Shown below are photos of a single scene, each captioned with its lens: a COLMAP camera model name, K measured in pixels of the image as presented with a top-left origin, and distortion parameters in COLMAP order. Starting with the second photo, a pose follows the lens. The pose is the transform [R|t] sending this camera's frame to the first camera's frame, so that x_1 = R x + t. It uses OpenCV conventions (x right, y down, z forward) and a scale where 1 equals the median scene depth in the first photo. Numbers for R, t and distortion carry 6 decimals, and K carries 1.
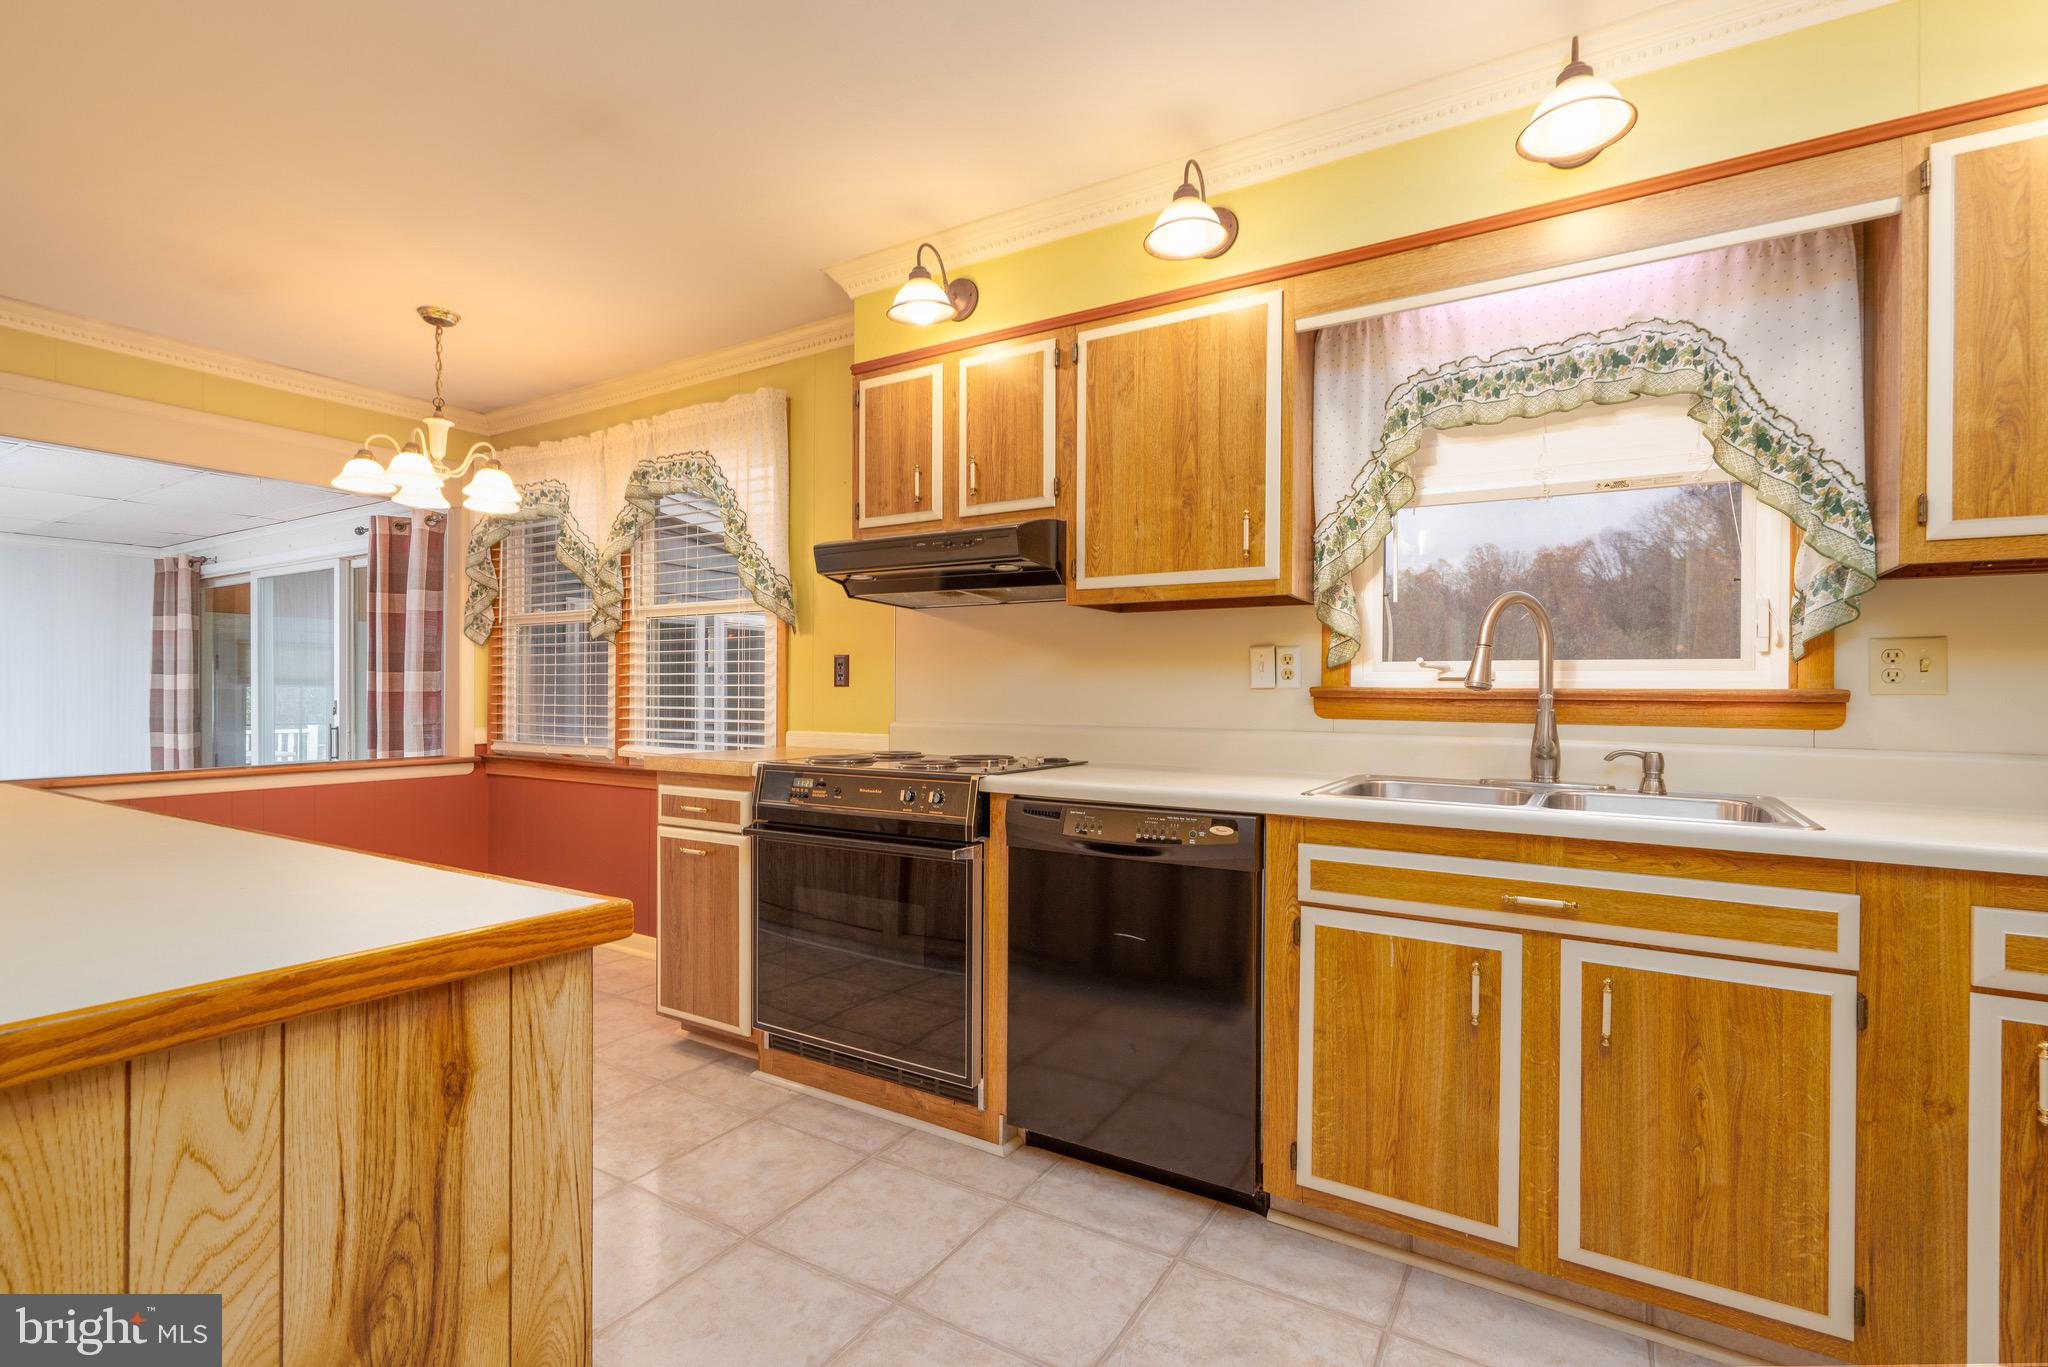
lens RADIAL K [[956.0, 0, 1001.1], [0, 956.0, 686.5], [0, 0, 1]] dist [-0.005725, 0.000915]
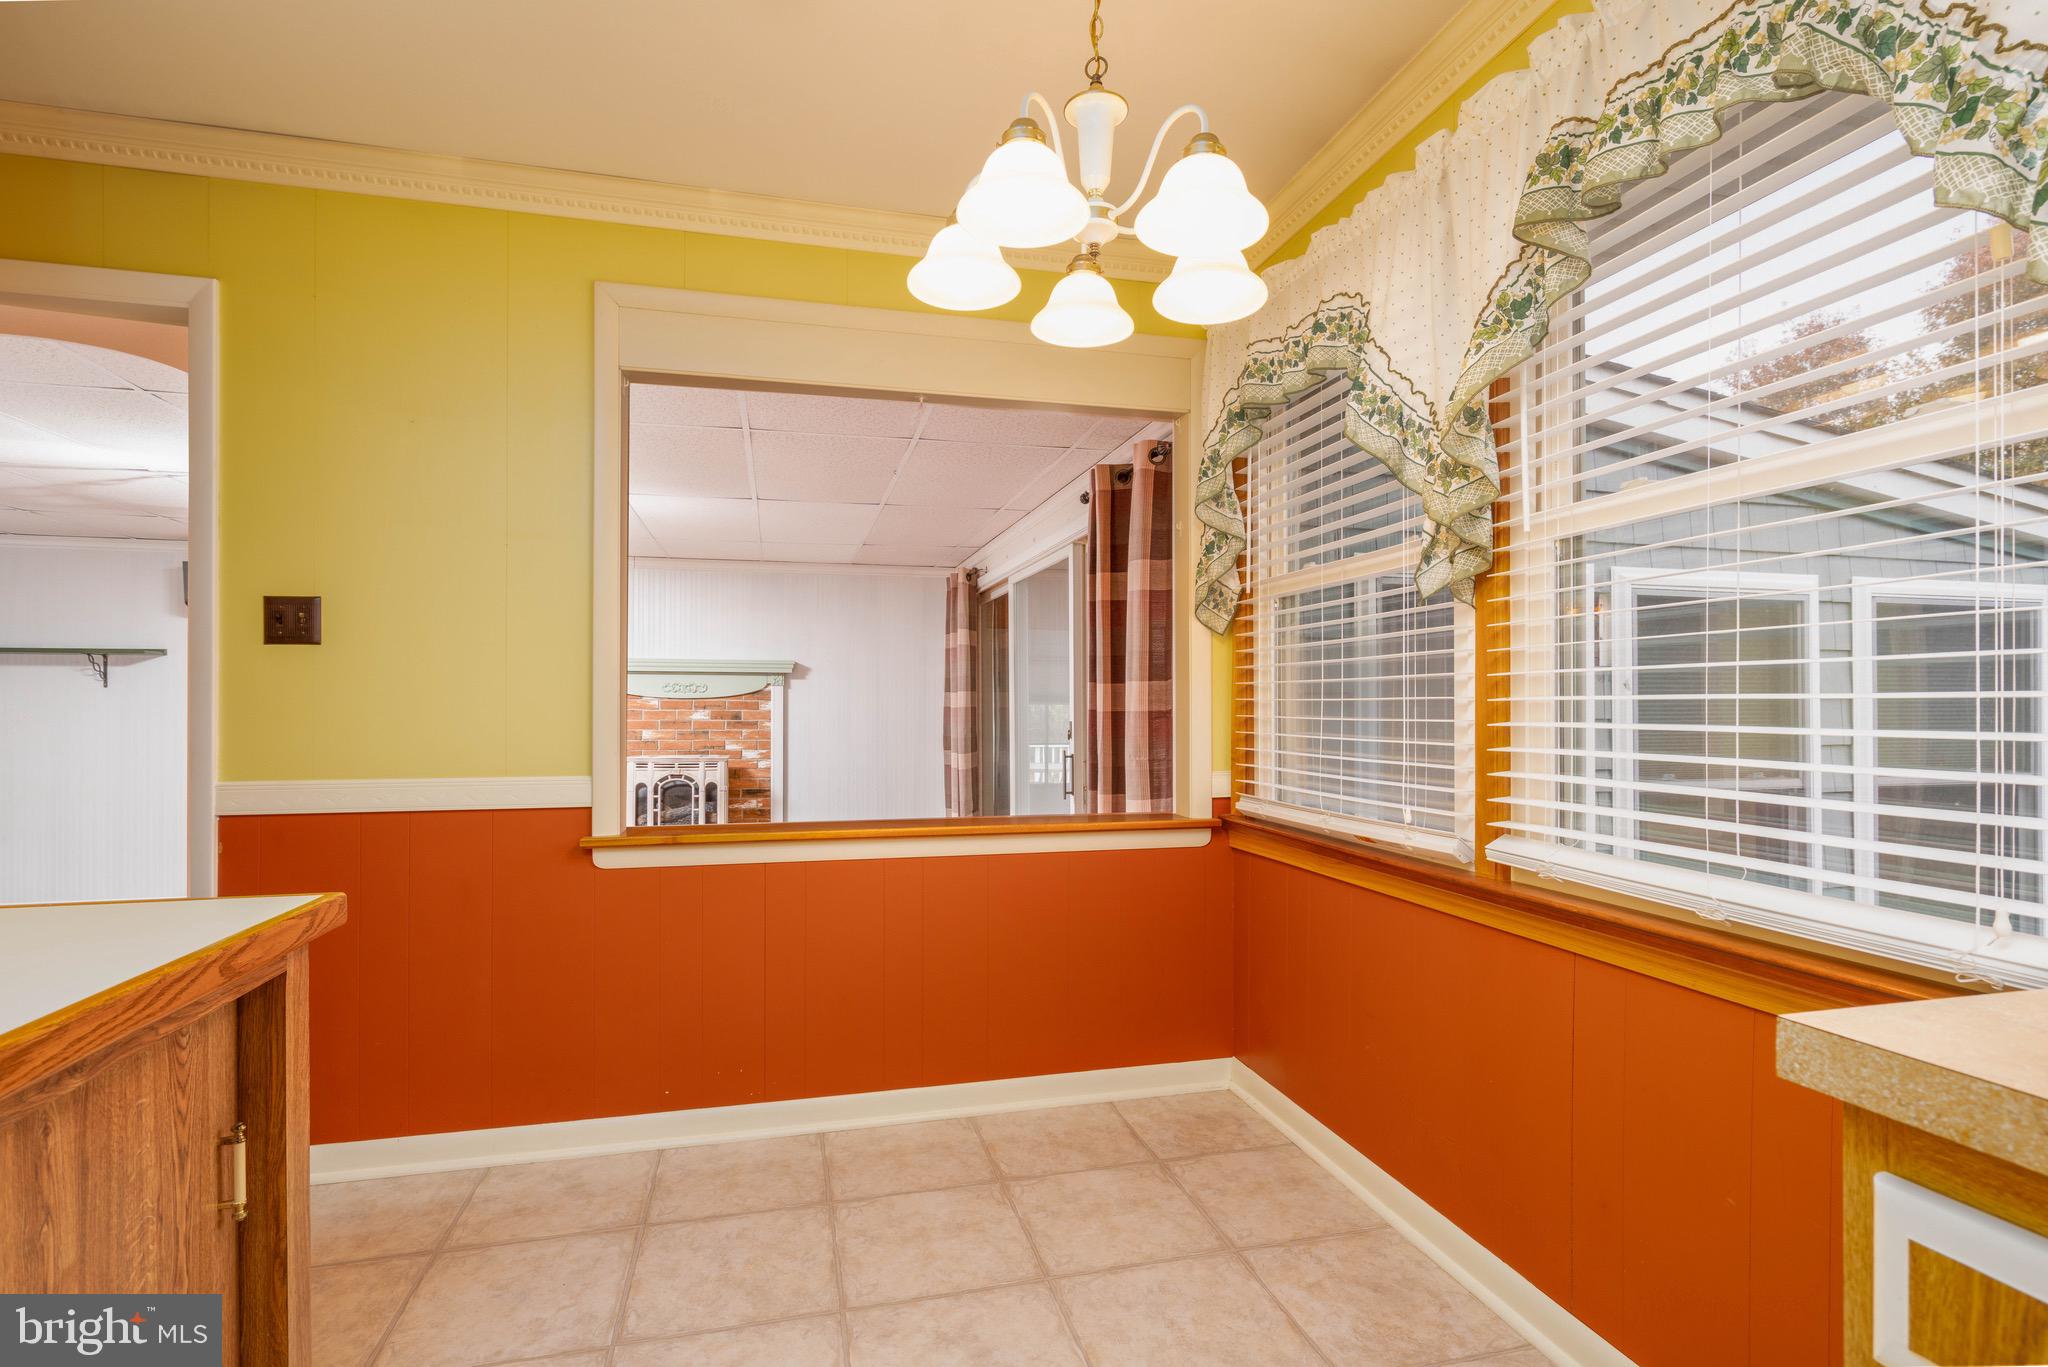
lens RADIAL K [[956.0, 0, 1004.8], [0, 956.0, 694.4], [0, 0, 1]] dist [-0.005725, 0.000915]
pose [[0.726238, -0.009391, -0.687379, -0.230020], [0.003269, 0.999943, -0.010207, -0.000084], [0.687436, 0.005166, 0.726227, 0.469806]]
